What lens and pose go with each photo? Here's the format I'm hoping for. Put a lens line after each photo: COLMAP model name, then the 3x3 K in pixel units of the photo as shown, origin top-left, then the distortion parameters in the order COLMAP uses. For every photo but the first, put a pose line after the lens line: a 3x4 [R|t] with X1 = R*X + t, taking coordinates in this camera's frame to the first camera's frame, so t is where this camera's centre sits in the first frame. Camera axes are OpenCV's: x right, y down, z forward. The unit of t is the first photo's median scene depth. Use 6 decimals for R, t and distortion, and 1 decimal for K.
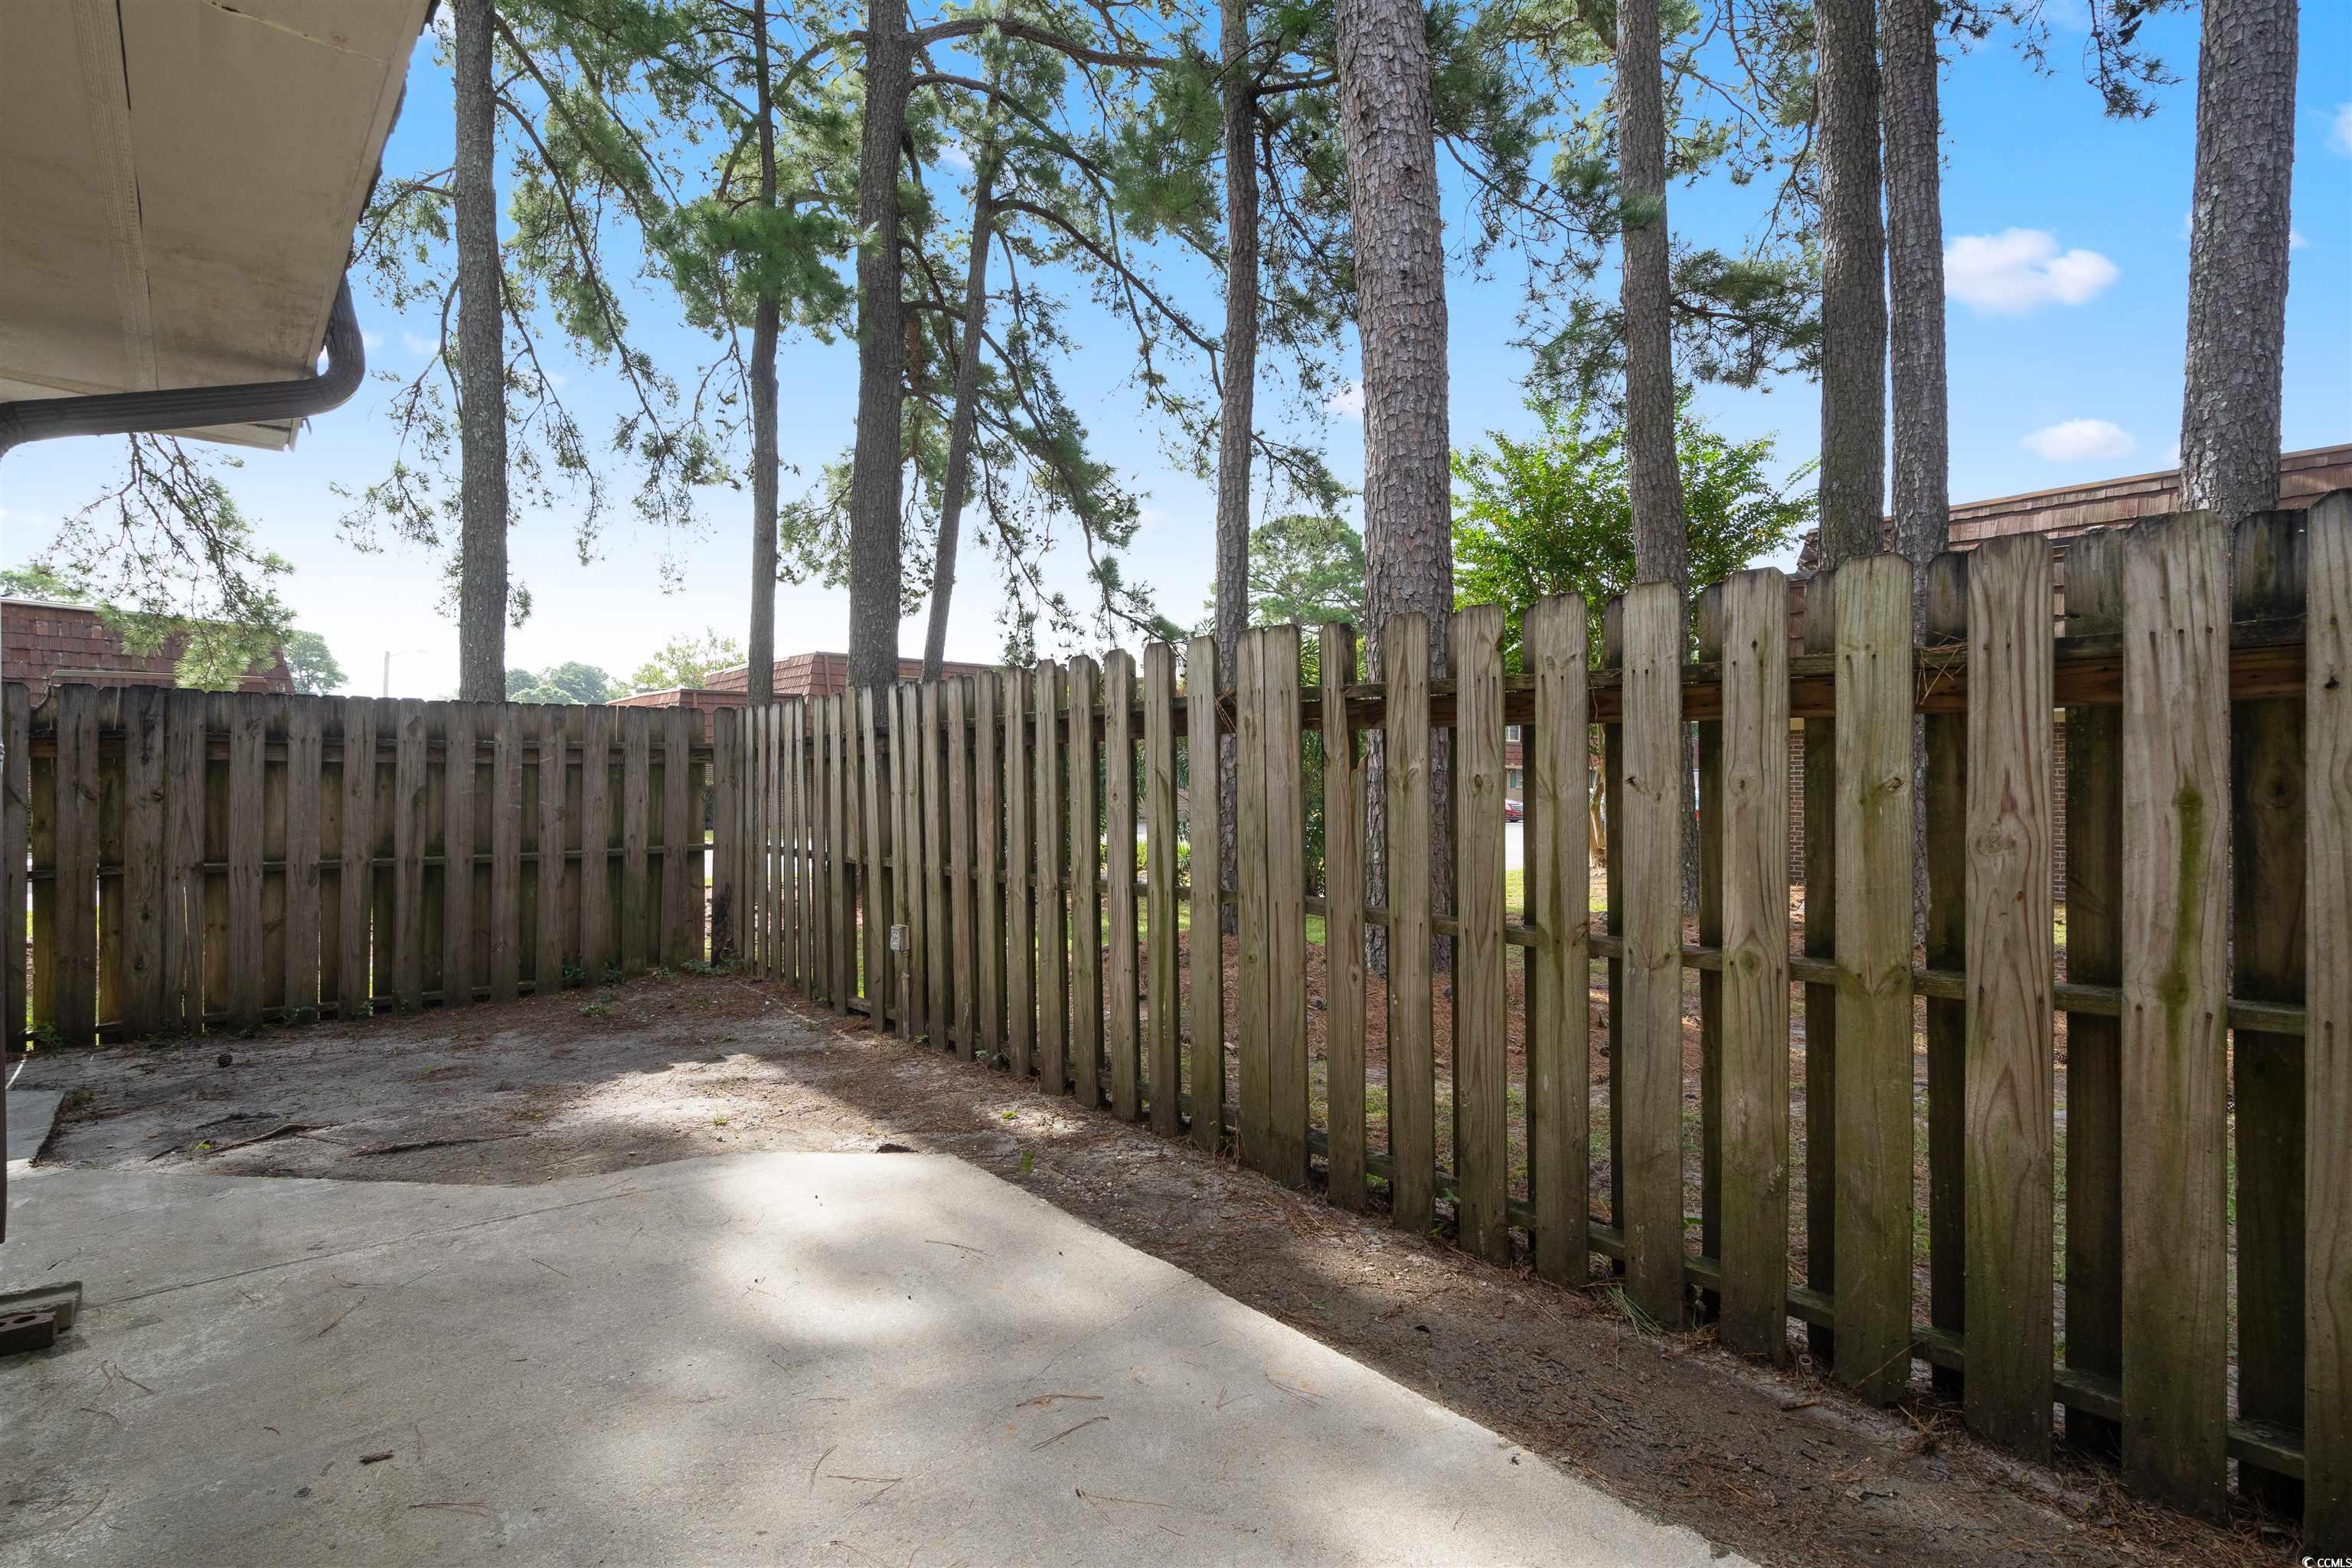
lens RADIAL K [[1145.1, 0, 1176.0], [0, 1145.1, 784.0], [0, 0, 1]] dist [0.003045, 0.001569]
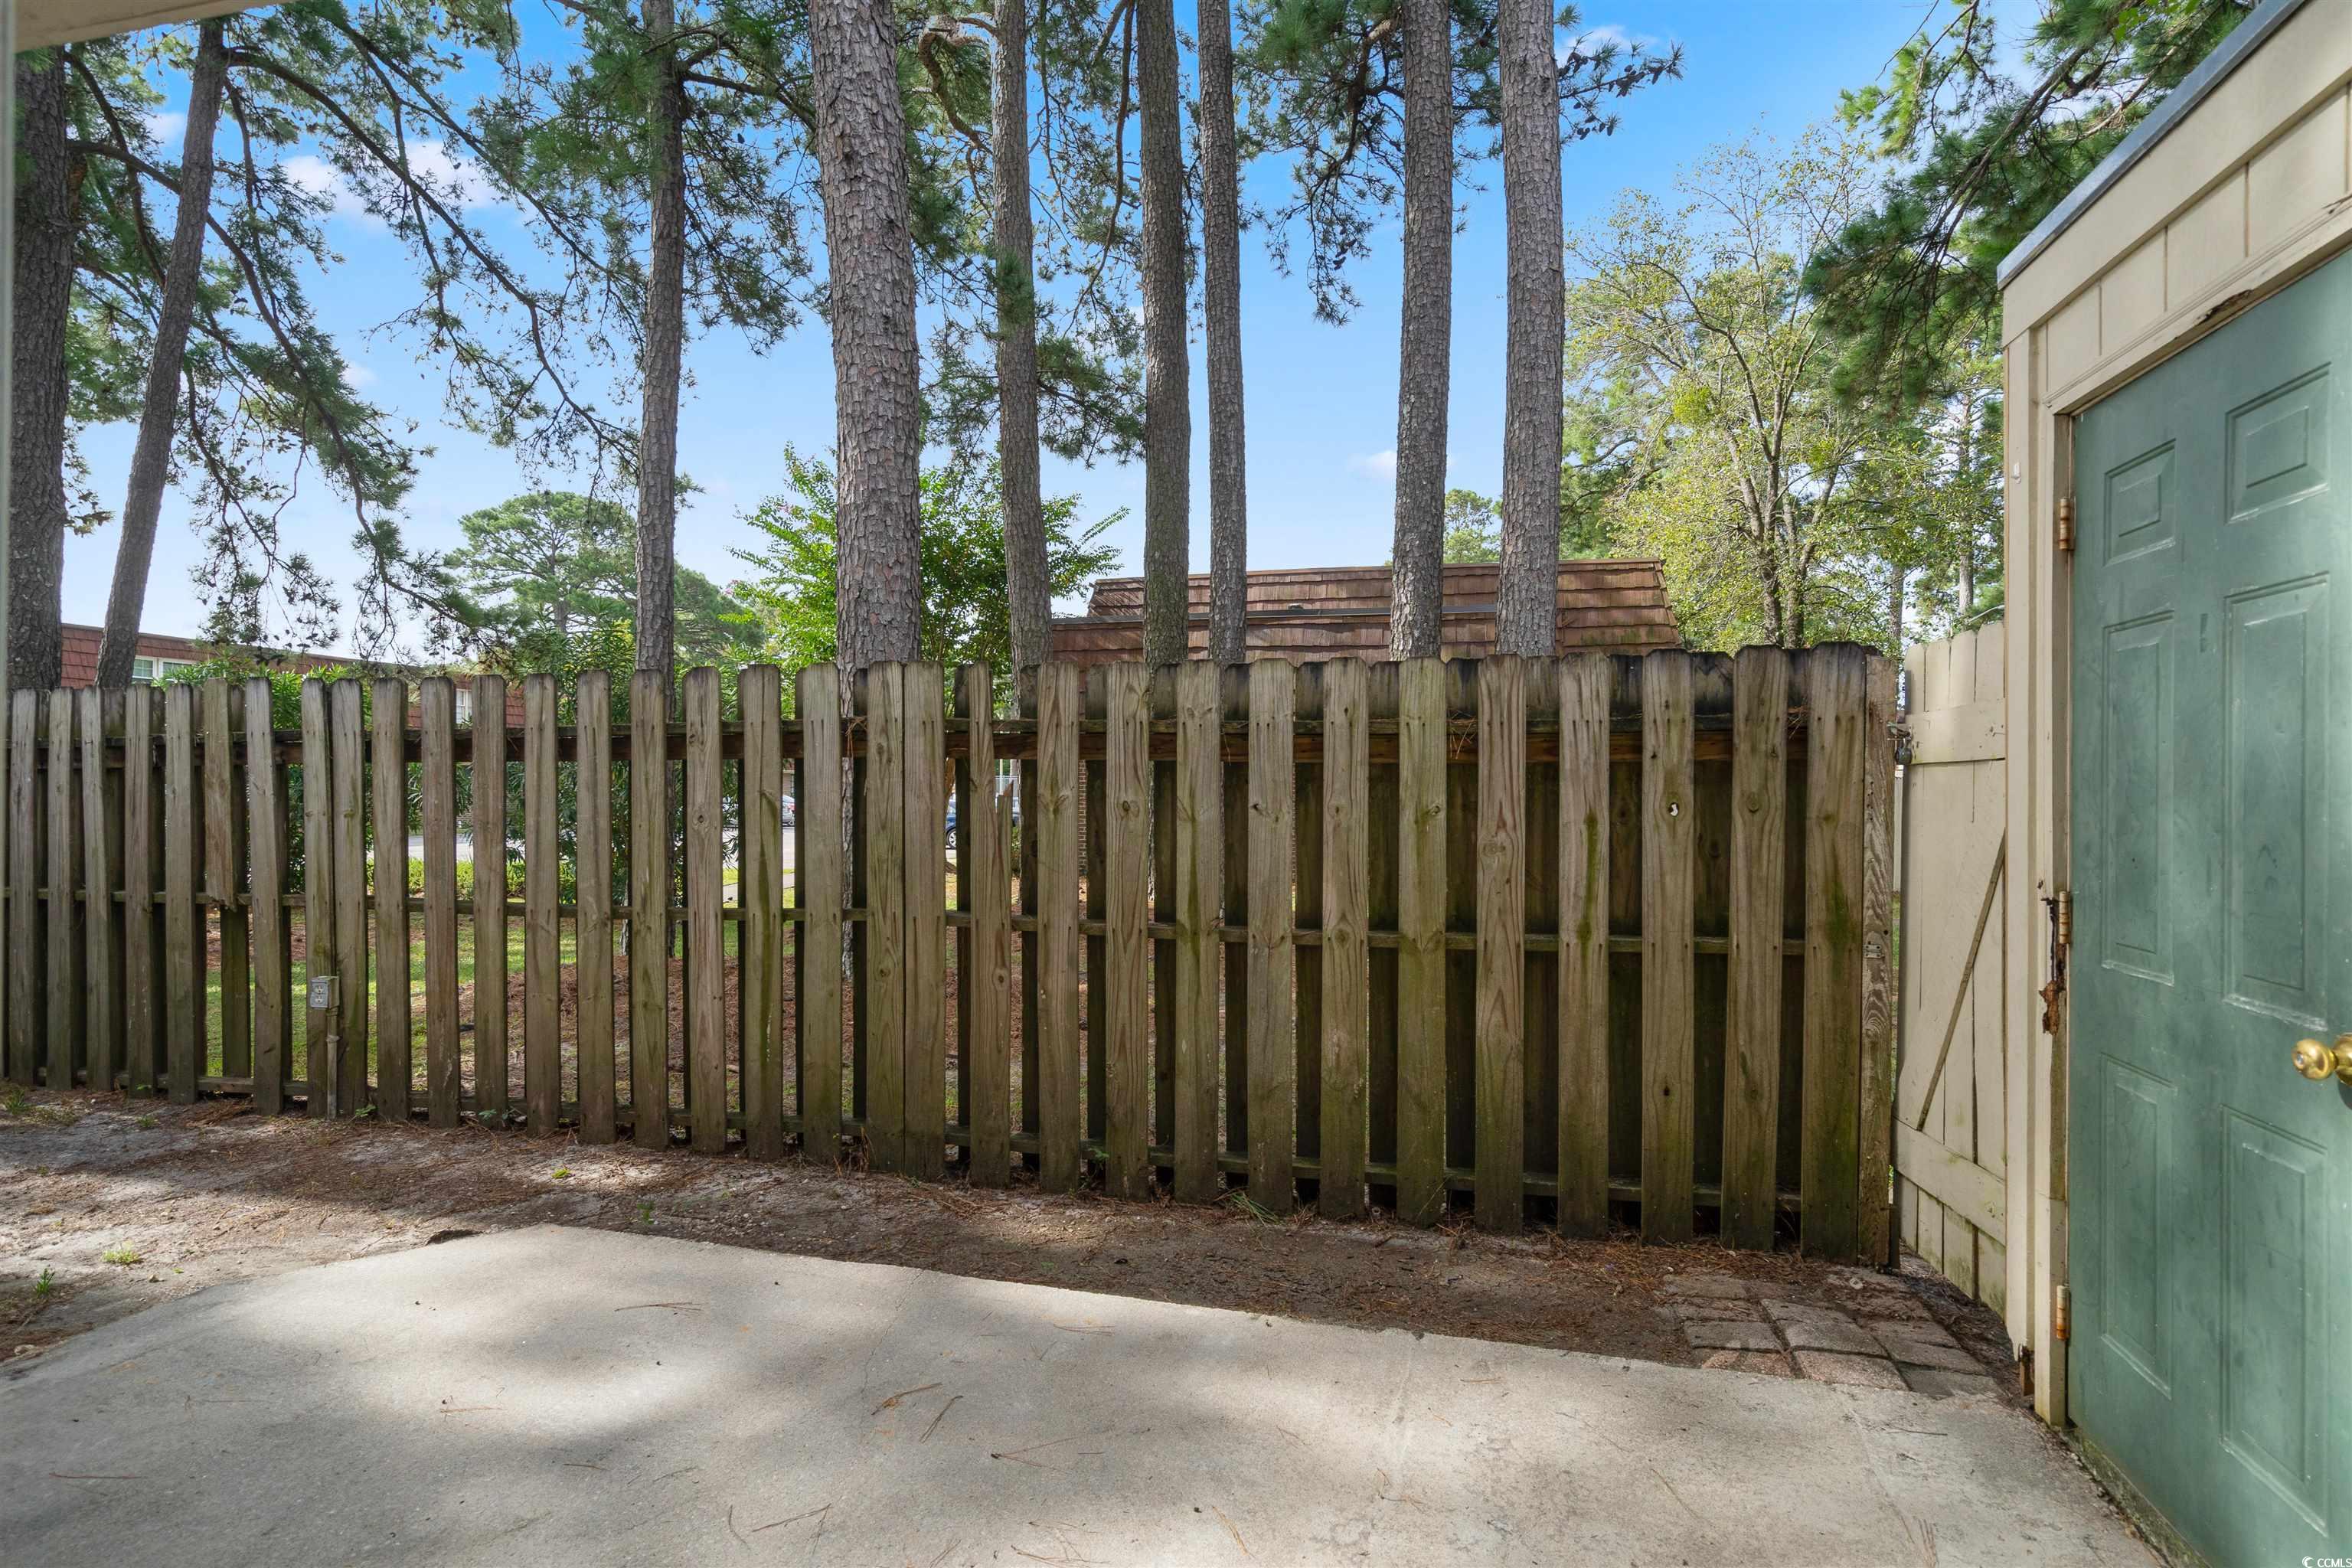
lens RADIAL K [[1113.7, 0, 1176.0], [0, 1113.7, 784.0], [0, 0, 1]] dist [0.002095, 0.001191]
pose [[0.813624, 0.003760, 0.581380, -0.181429], [-0.001748, 0.999990, -0.004022, -0.010188], [-0.581389, 0.002256, 0.813622, 0.003914]]
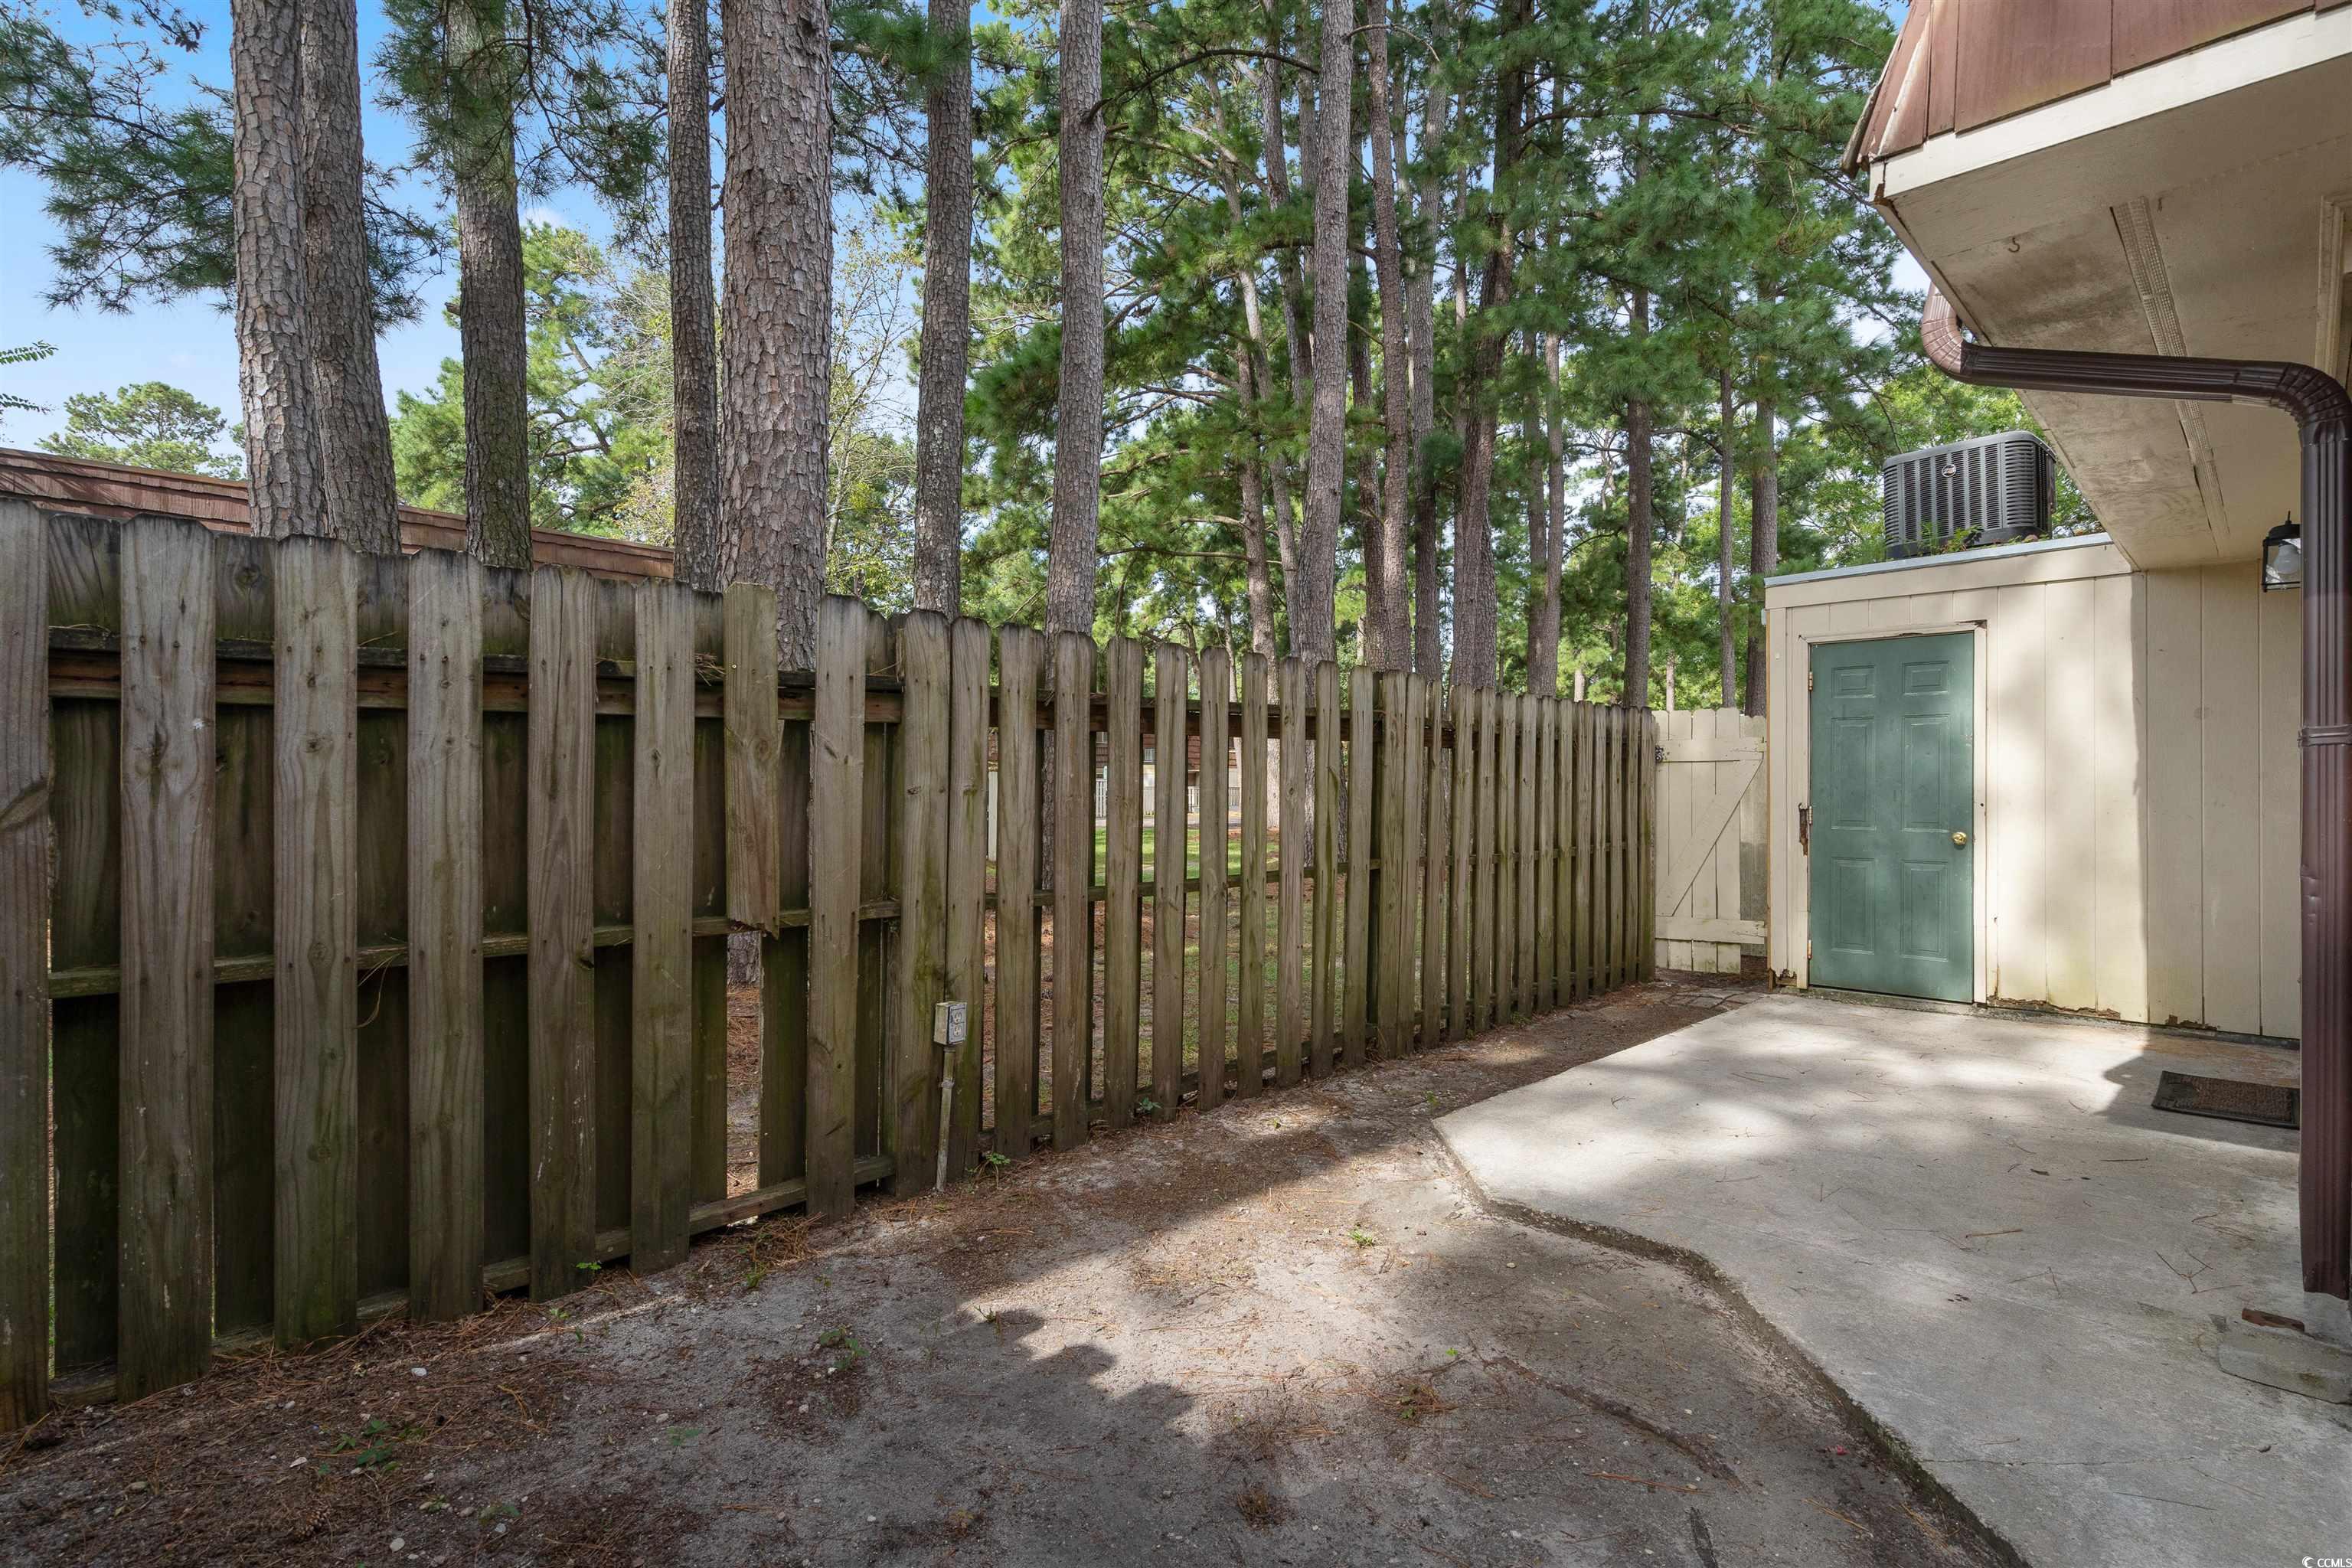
lens RADIAL K [[1145.1, 0, 1176.0], [0, 1145.1, 784.0], [0, 0, 1]] dist [0.003045, 0.001569]
pose [[-0.088254, 0.001979, 0.996096, -0.753095], [-0.000470, 0.999998, -0.002028, 0.003941], [-0.996098, -0.000647, -0.088253, 0.802820]]
